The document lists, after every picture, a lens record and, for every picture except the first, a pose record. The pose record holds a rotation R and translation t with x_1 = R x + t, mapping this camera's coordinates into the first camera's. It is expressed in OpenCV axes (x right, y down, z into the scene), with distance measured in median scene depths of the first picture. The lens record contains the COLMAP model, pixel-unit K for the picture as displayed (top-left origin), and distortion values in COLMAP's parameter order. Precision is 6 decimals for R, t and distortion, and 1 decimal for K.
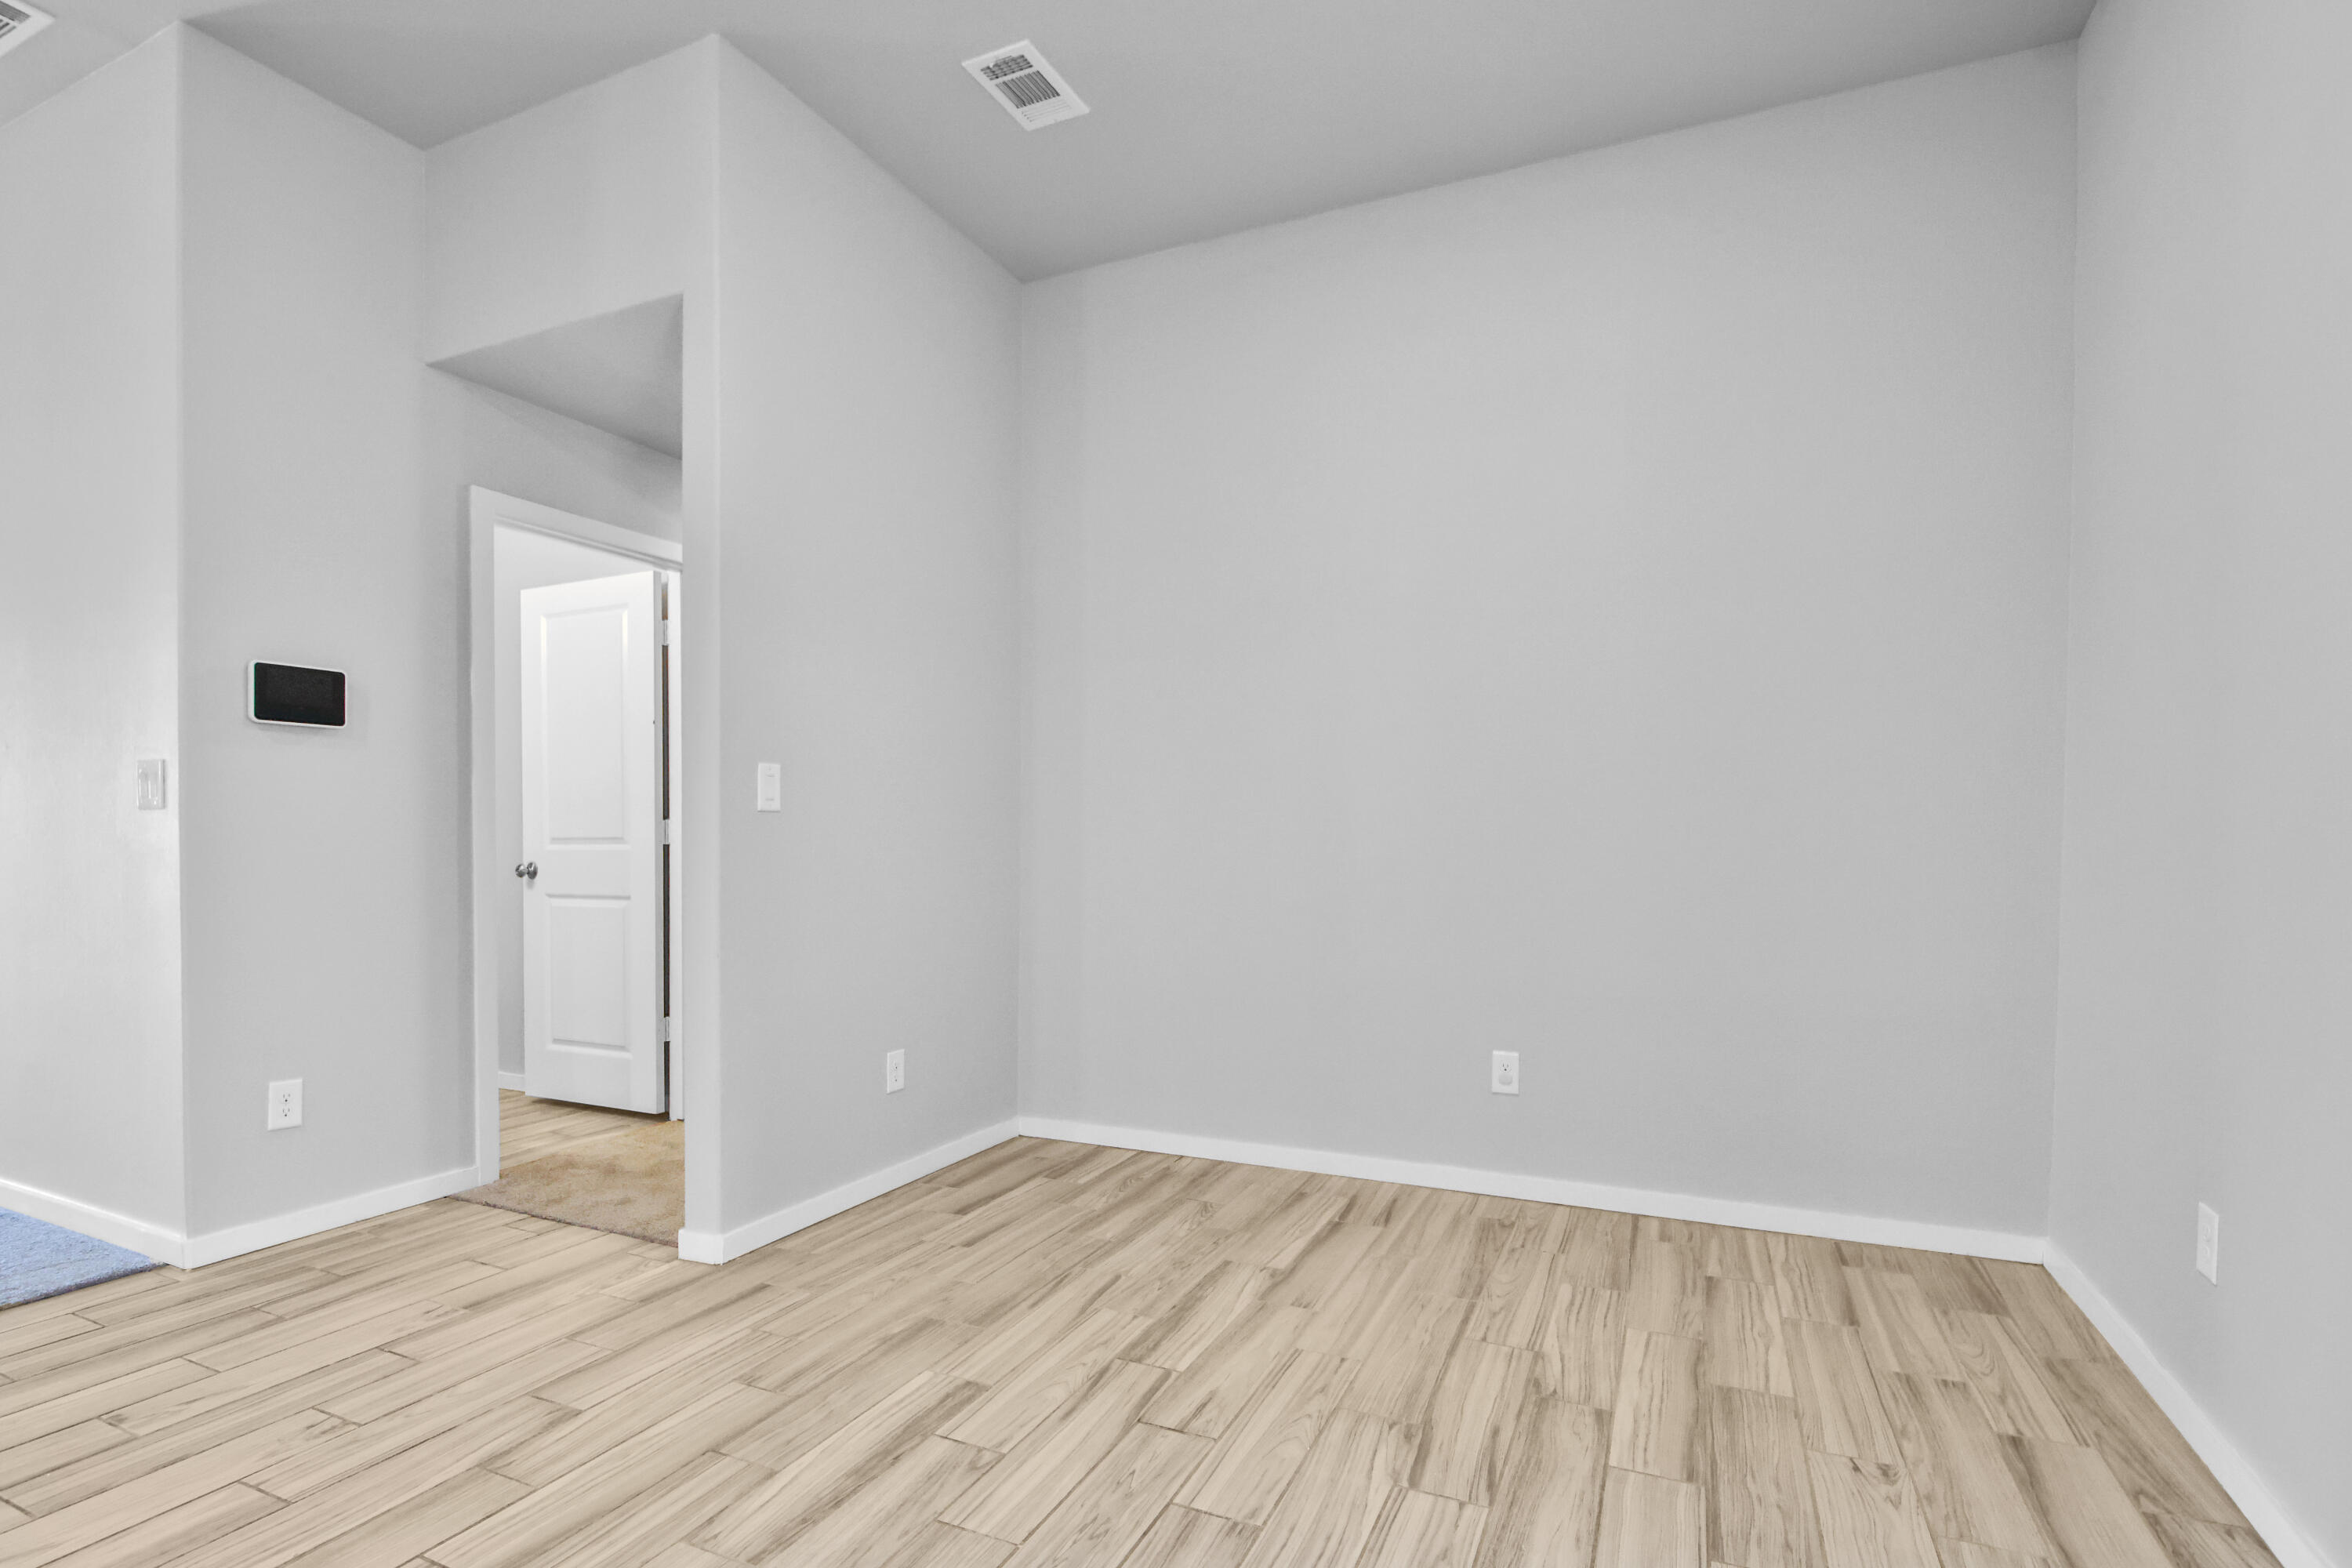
lens RADIAL K [[1126.4, 0, 1159.4], [0, 1126.4, 849.0], [0, 0, 1]] dist [-0.007586, -0.004016]
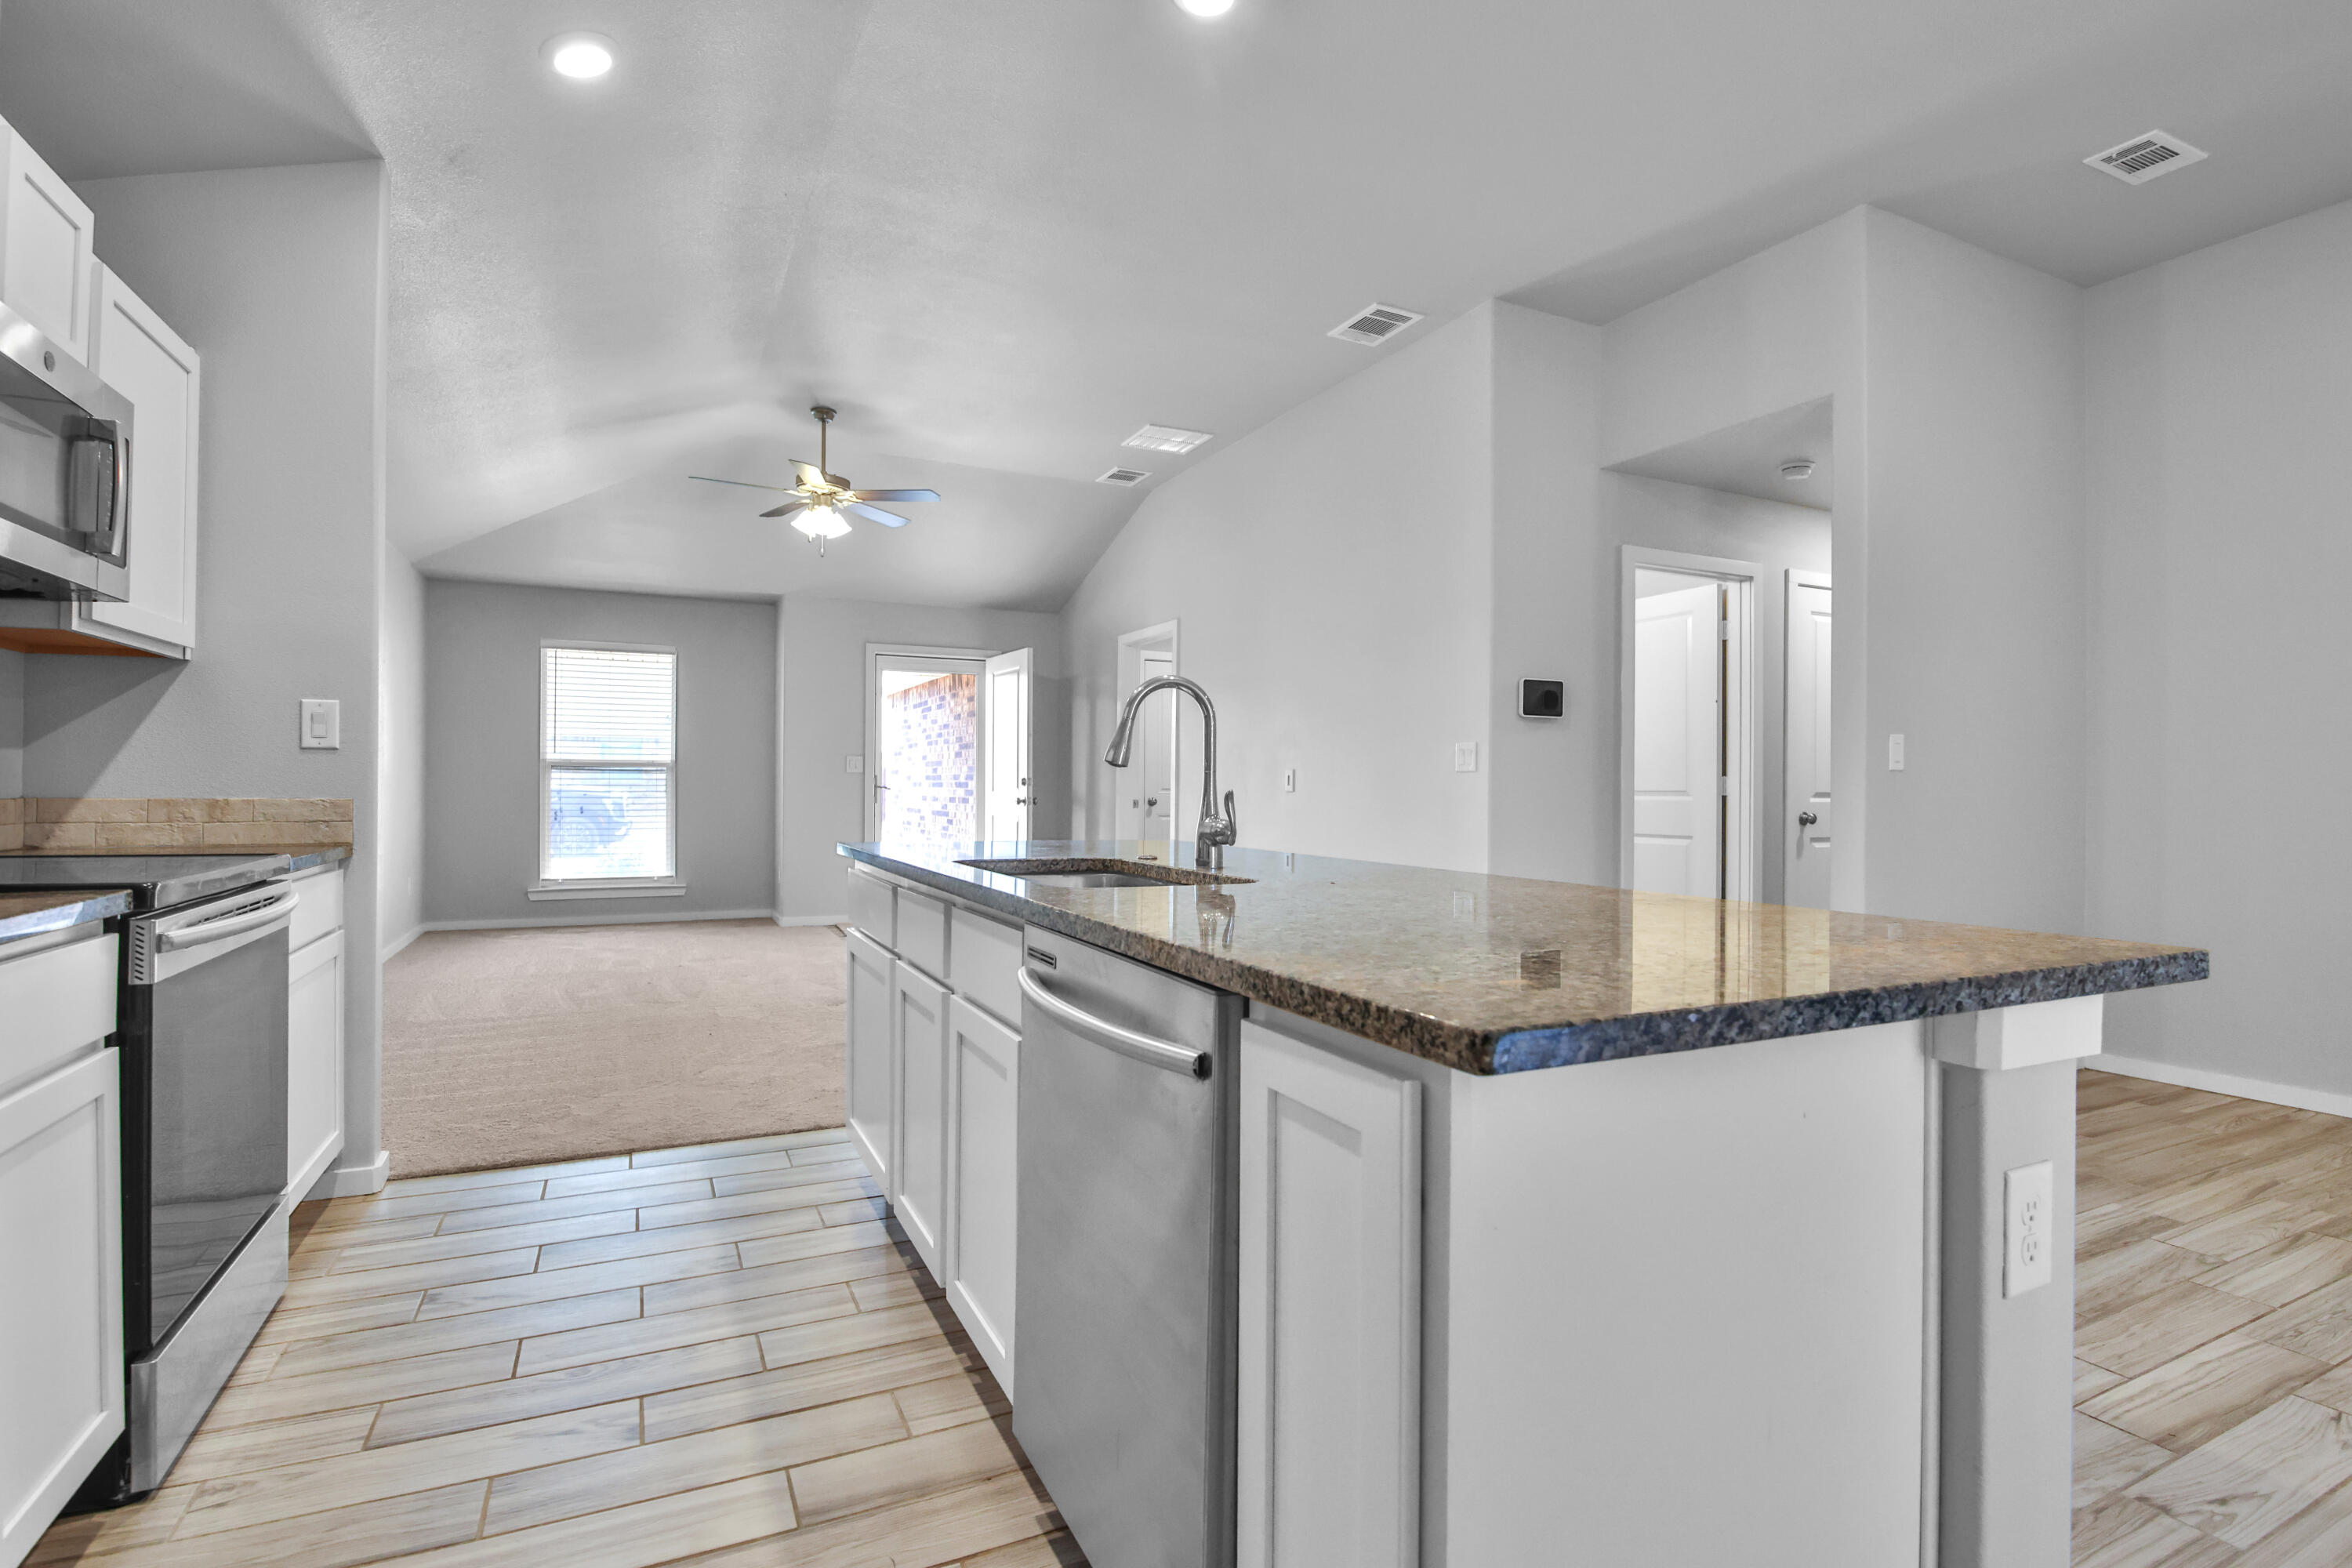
lens RADIAL K [[1126.4, 0, 1165.4], [0, 1126.4, 768.5], [0, 0, 1]] dist [-0.007586, -0.004016]
pose [[0.783103, -0.007103, -0.621851, -0.202268], [-0.011709, 0.999589, -0.026163, 0.007746], [0.621782, 0.027770, 0.782698, -0.544785]]
